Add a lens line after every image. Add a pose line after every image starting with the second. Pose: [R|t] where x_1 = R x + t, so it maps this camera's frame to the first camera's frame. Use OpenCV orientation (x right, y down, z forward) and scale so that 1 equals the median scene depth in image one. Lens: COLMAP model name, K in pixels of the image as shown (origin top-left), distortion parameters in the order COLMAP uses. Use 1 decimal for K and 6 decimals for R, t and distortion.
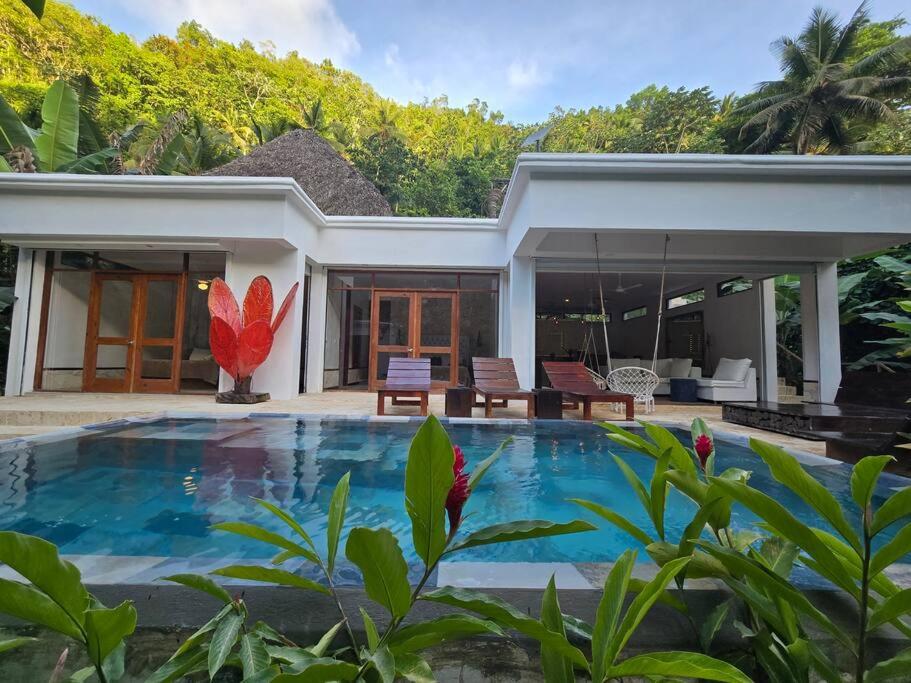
lens RADIAL K [[367.7, 0, 453.7], [0, 367.7, 339.7], [0, 0, 1]] dist [-0.002083, -0.000231]
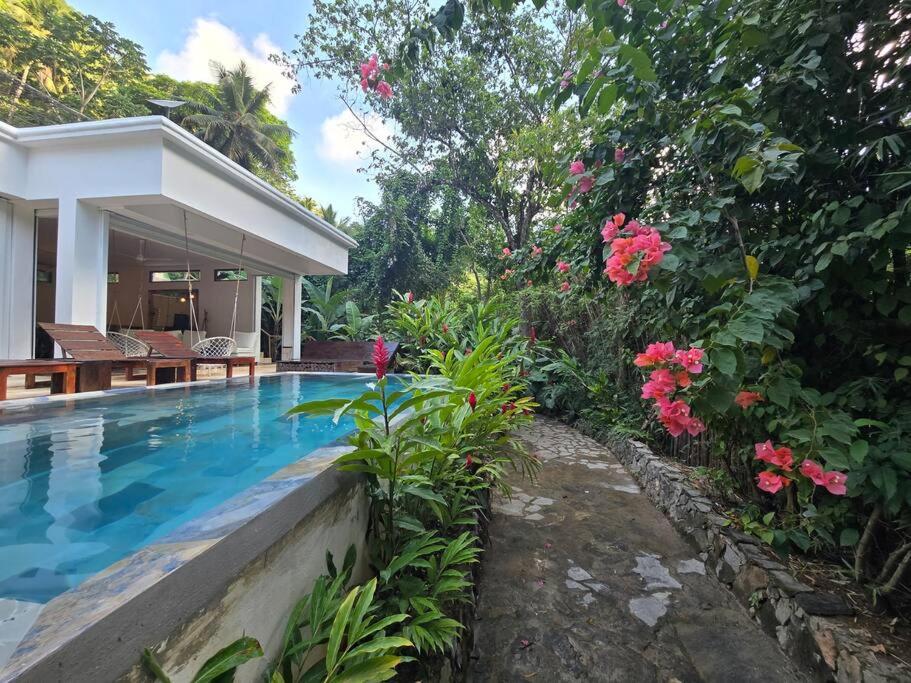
lens RADIAL K [[367.7, 0, 456.1], [0, 367.7, 340.8], [0, 0, 1]] dist [-0.002083, -0.000231]
pose [[0.140674, -0.007413, 0.990028, -1.016272], [-0.062549, 0.997908, 0.016359, 0.029909], [-0.988078, -0.064226, 0.139916, 0.102190]]
